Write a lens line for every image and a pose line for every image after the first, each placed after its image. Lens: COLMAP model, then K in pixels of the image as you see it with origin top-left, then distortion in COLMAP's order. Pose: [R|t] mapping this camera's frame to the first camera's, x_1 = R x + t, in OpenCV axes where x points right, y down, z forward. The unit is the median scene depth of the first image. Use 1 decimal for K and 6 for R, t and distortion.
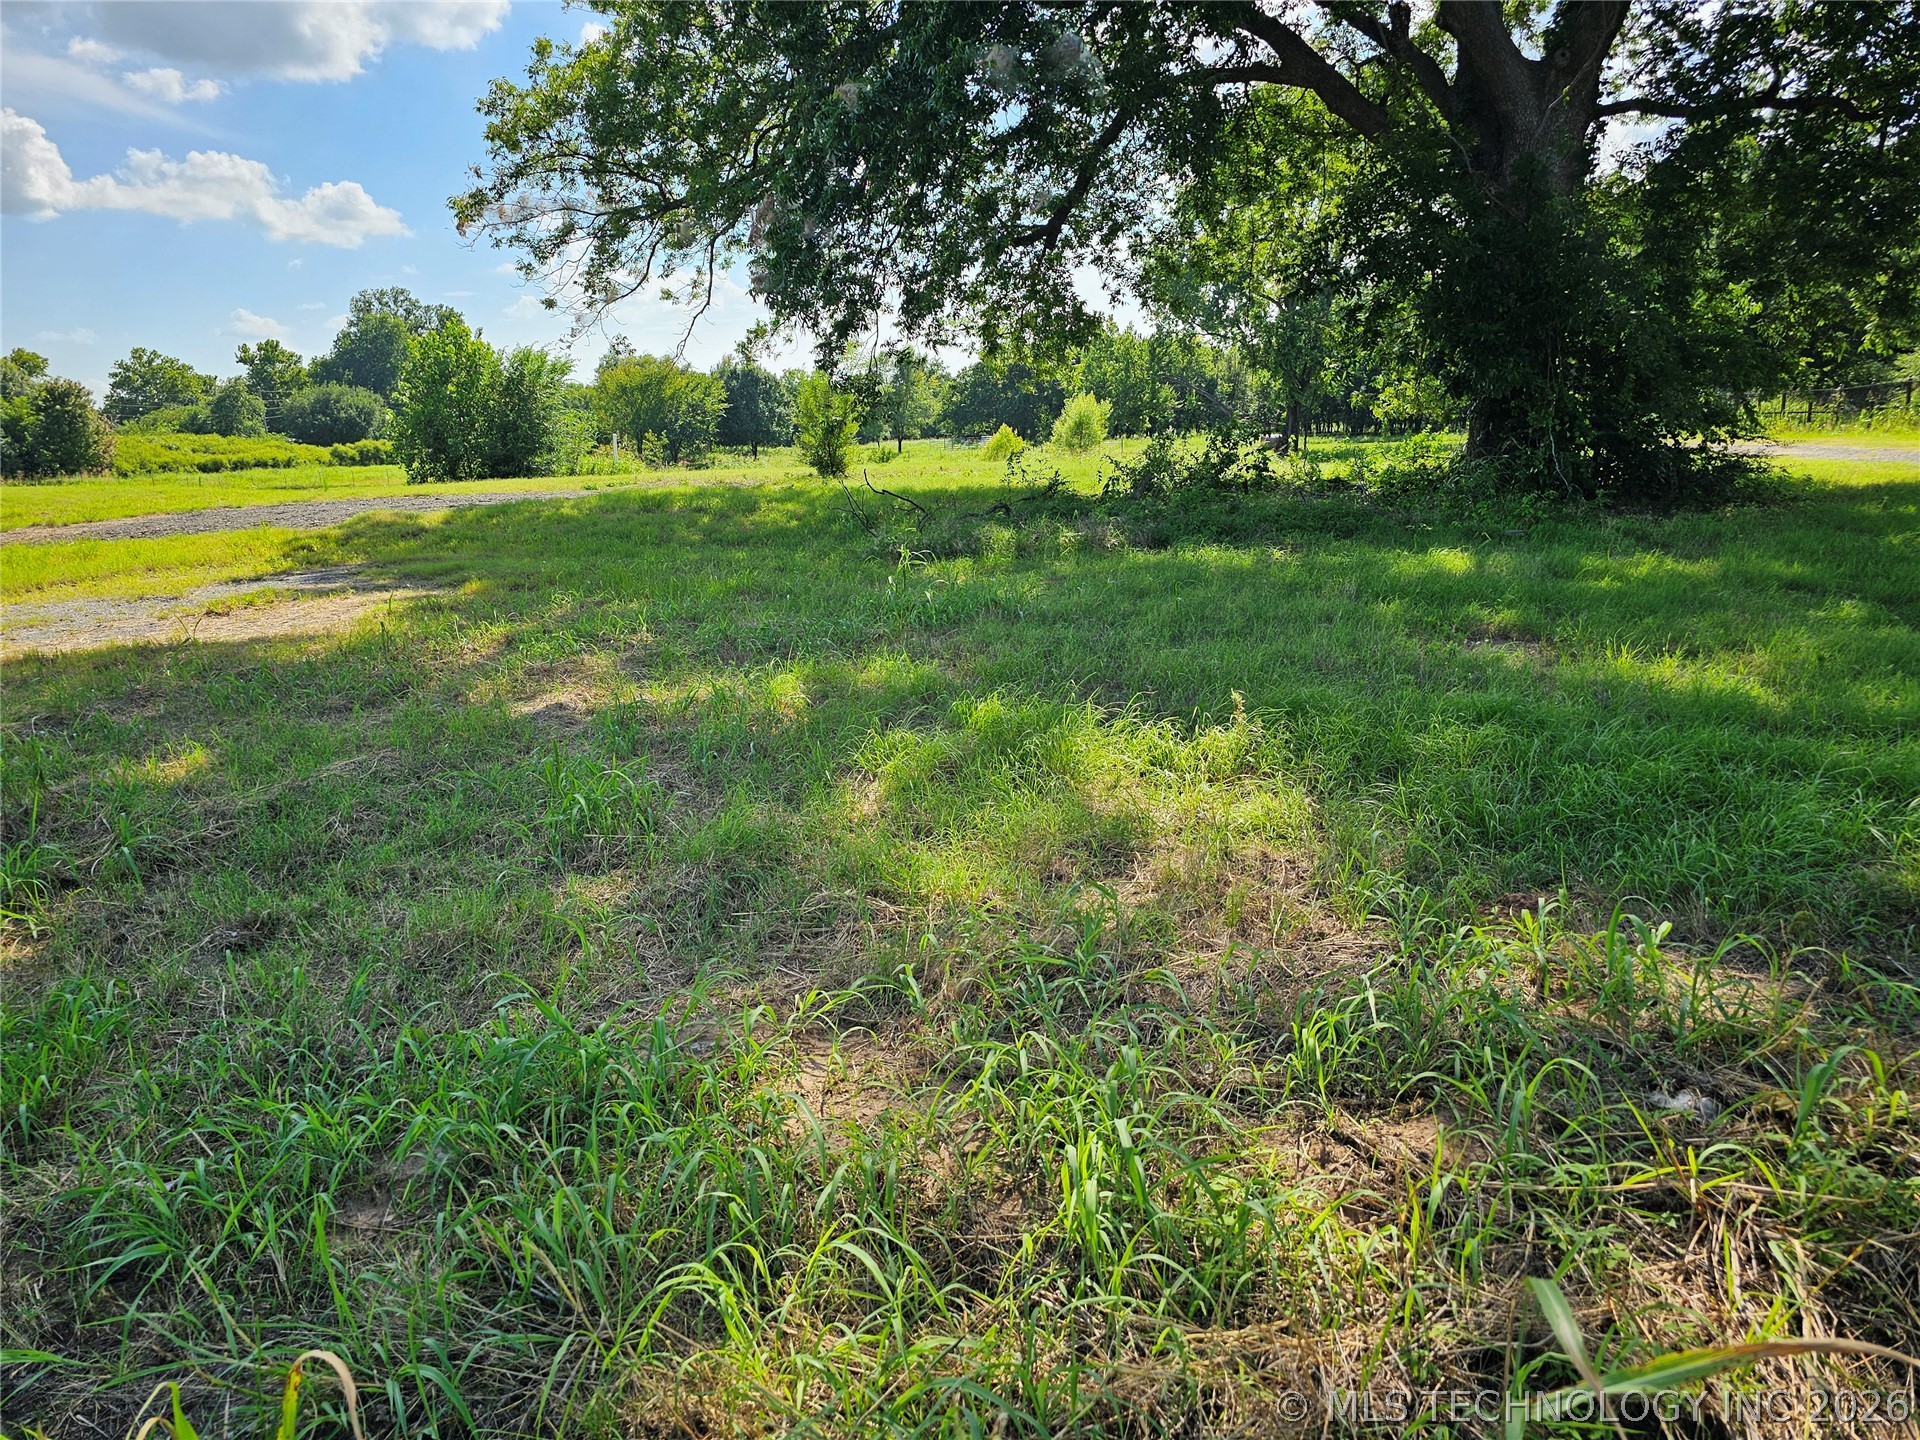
lens RADIAL K [[1306.5, 0, 967.8], [0, 1306.5, 717.1], [0, 0, 1]] dist [0.064739, -0.058715]
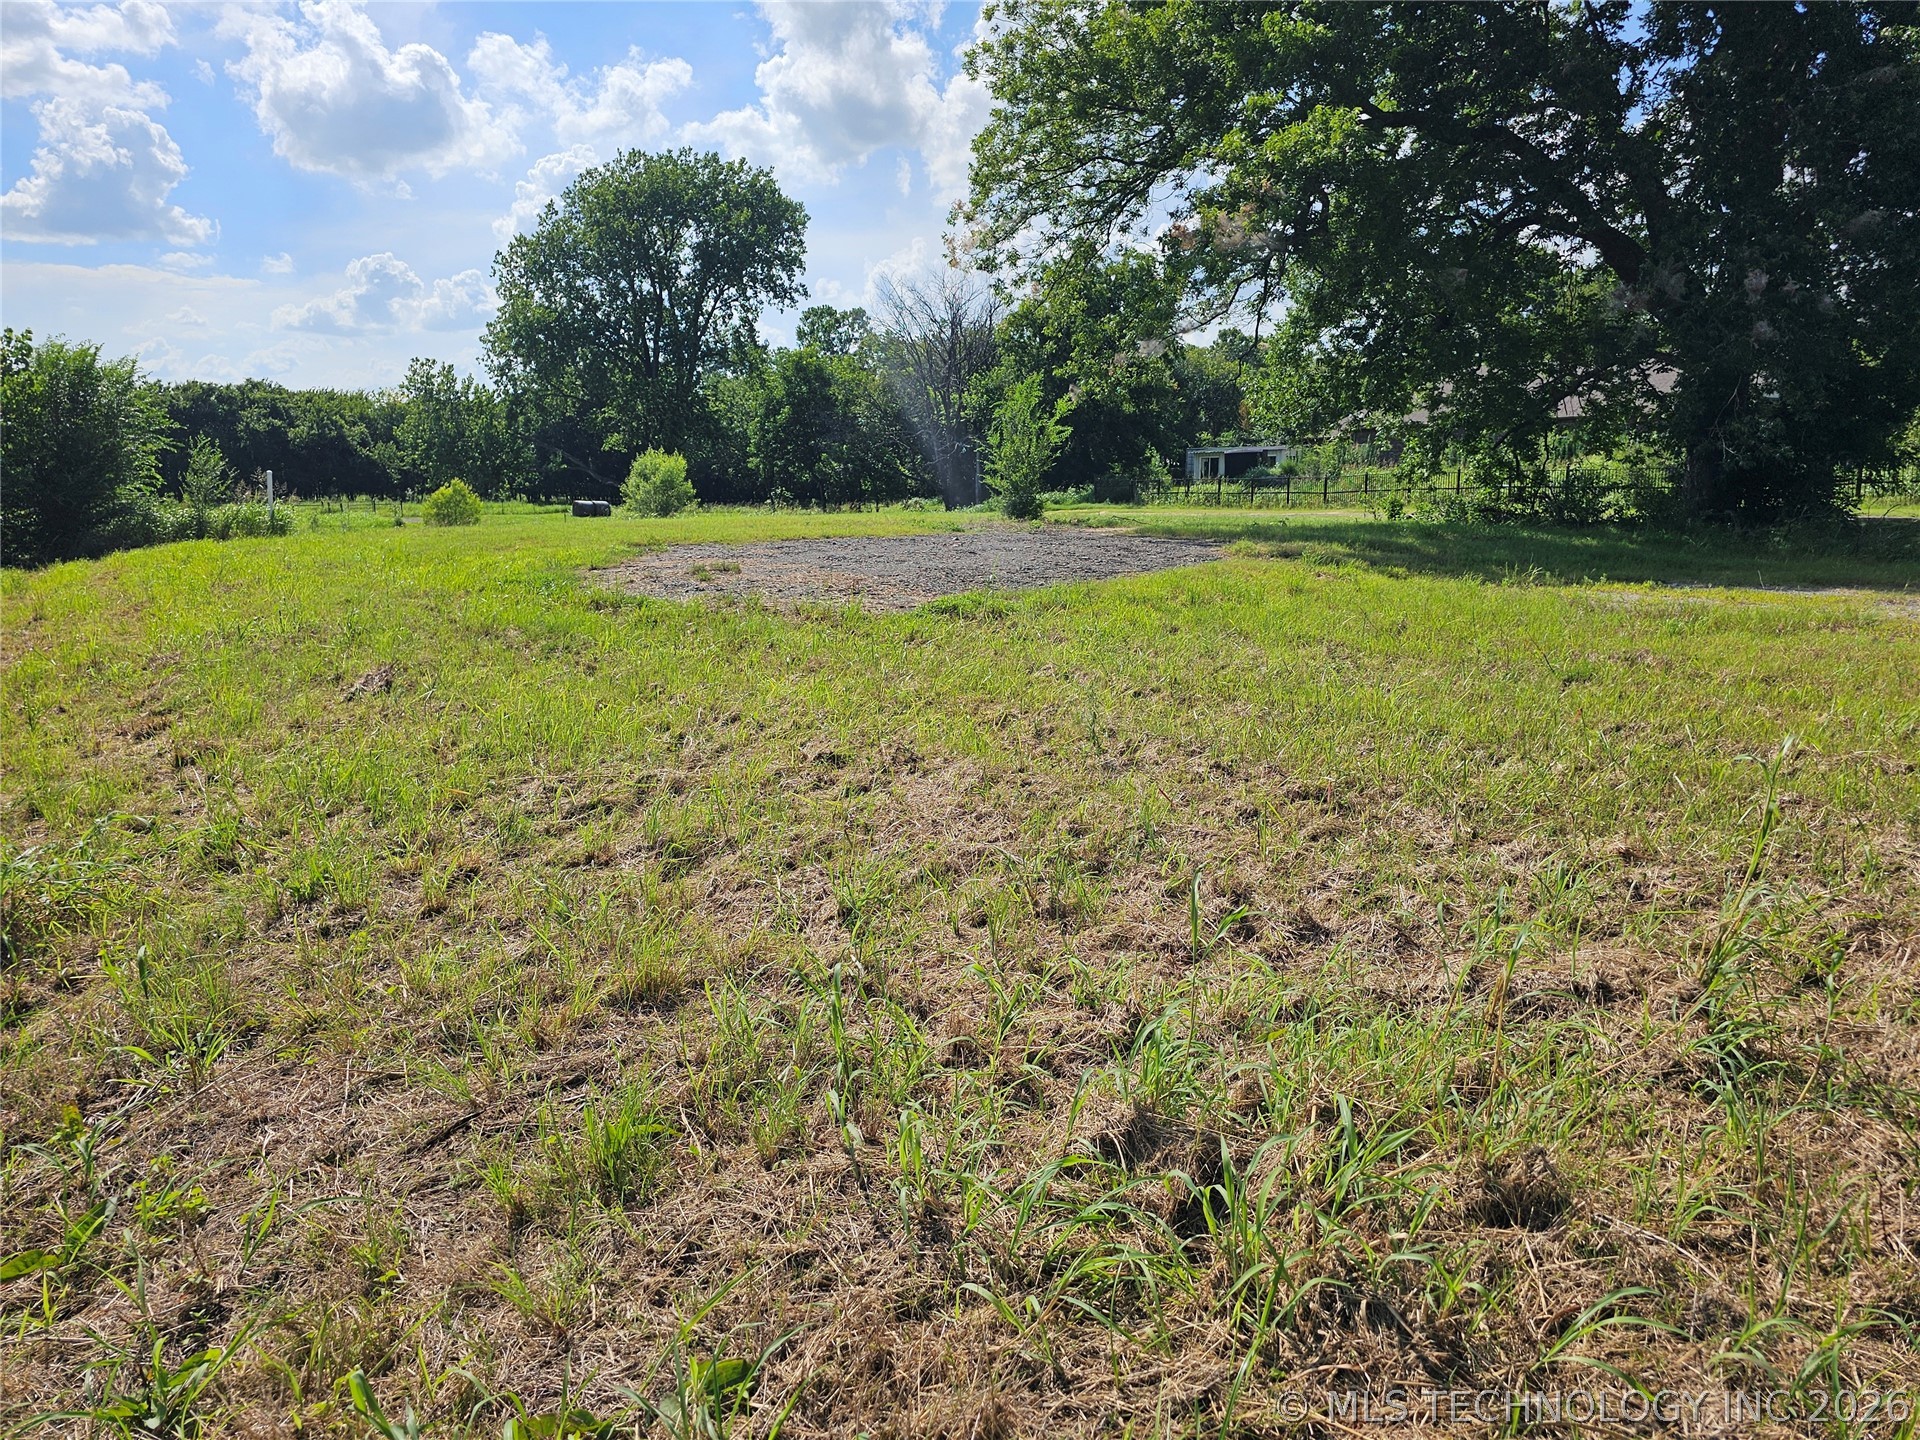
lens RADIAL K [[1306.5, 0, 971.5], [0, 1306.5, 704.2], [0, 0, 1]] dist [0.064739, -0.058715]
pose [[0.727811, -0.080761, 0.681005, -0.184008], [0.125532, 0.991952, -0.016524, -0.008529], [-0.674190, 0.097514, 0.732092, 0.073965]]
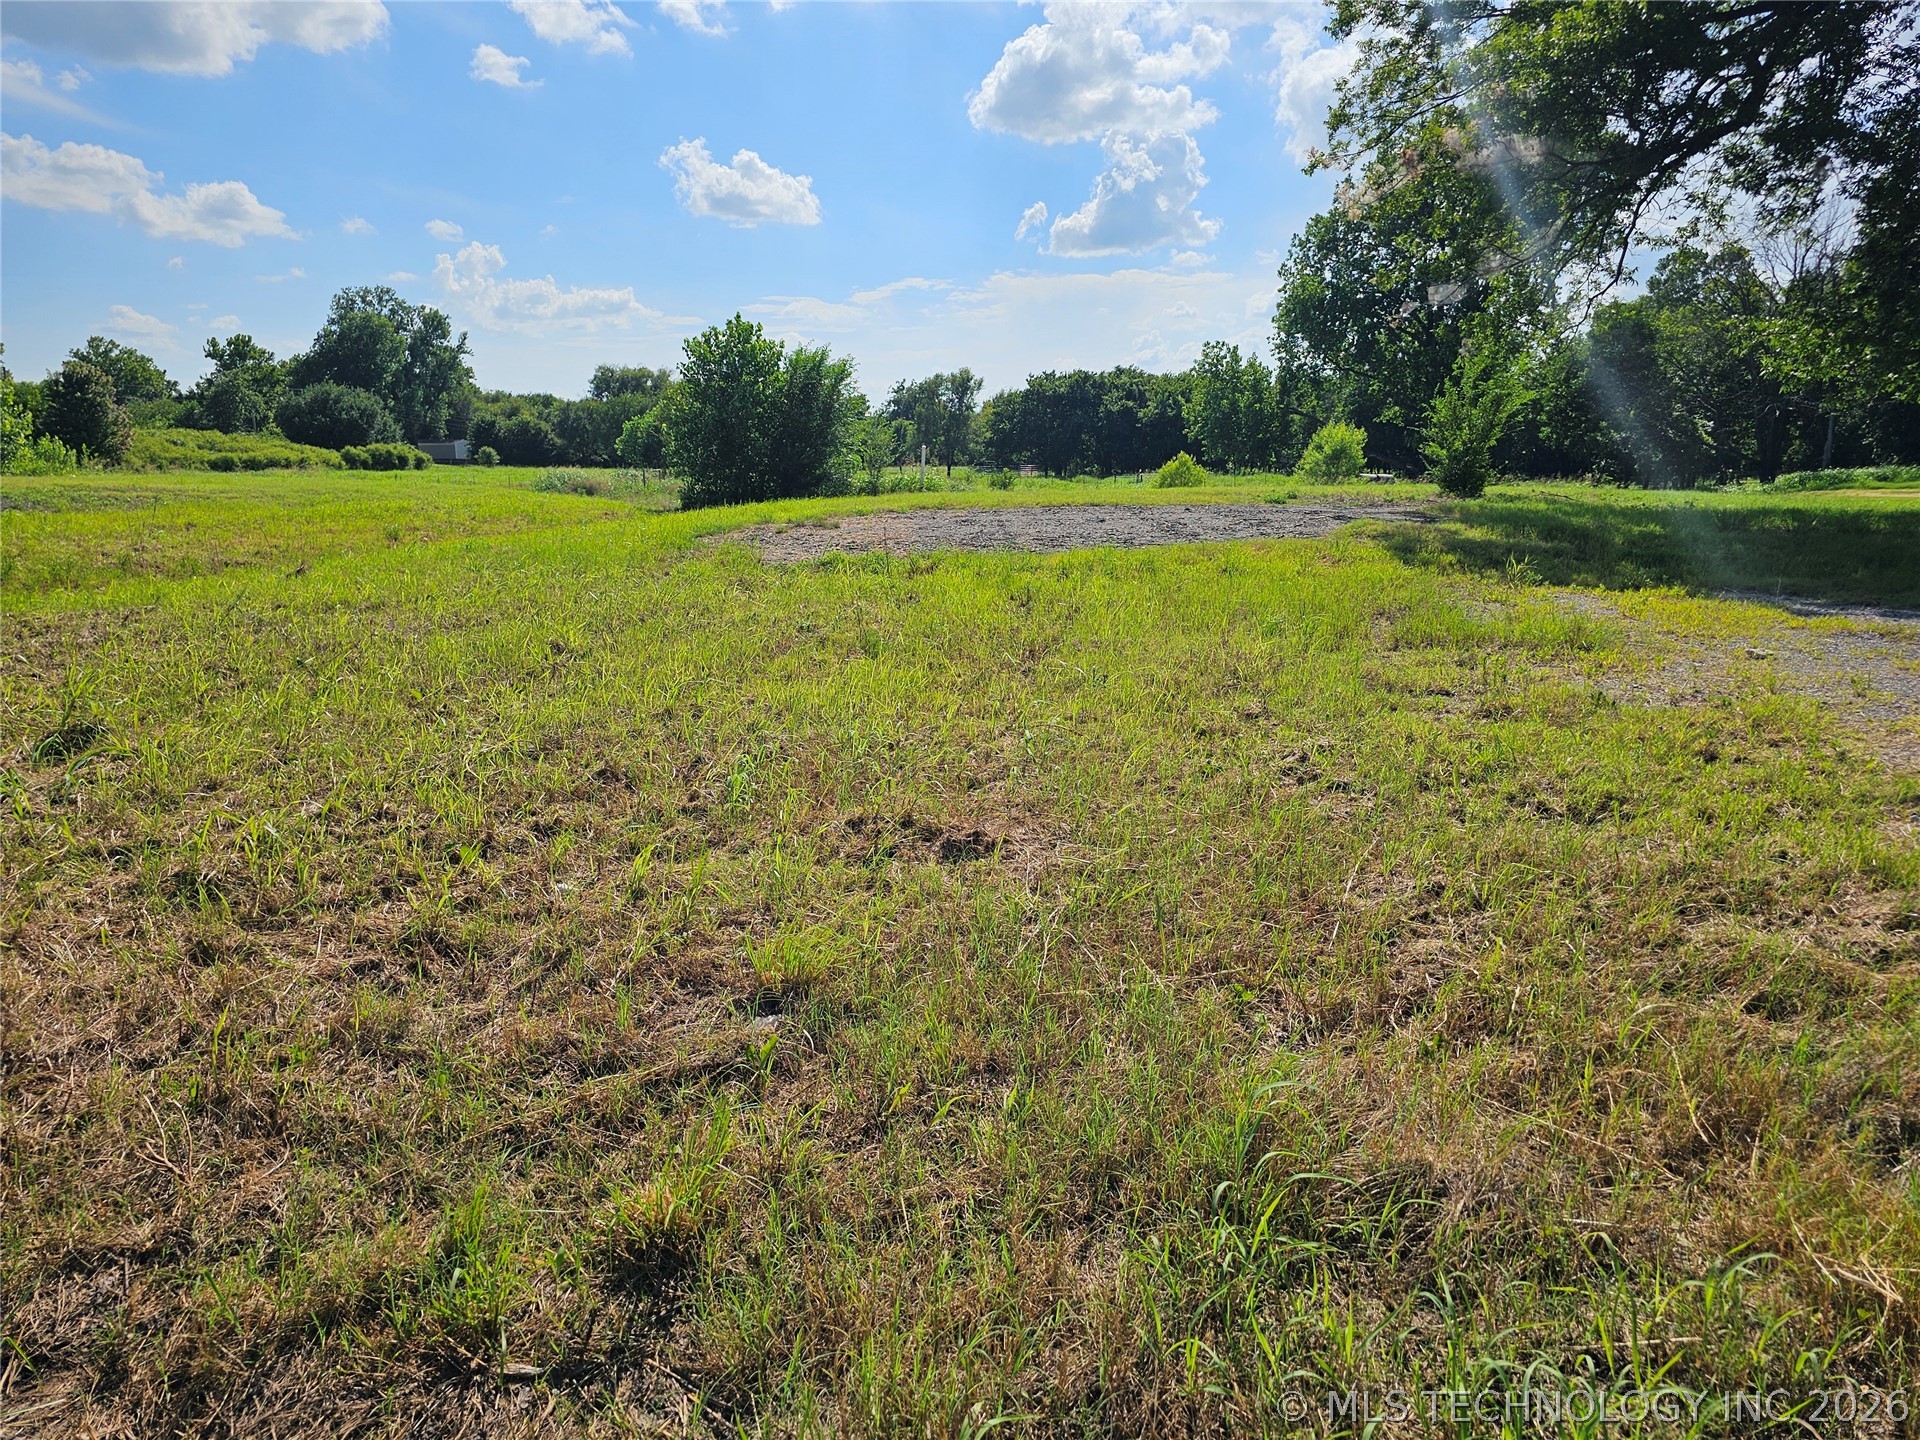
lens RADIAL K [[1306.5, 0, 953.0], [0, 1306.5, 710.9], [0, 0, 1]] dist [0.064739, -0.058715]
pose [[0.997153, 0.027089, 0.070372, -0.111646], [-0.025164, 0.999288, -0.028099, -0.001651], [-0.071083, 0.026248, 0.997125, 0.033549]]
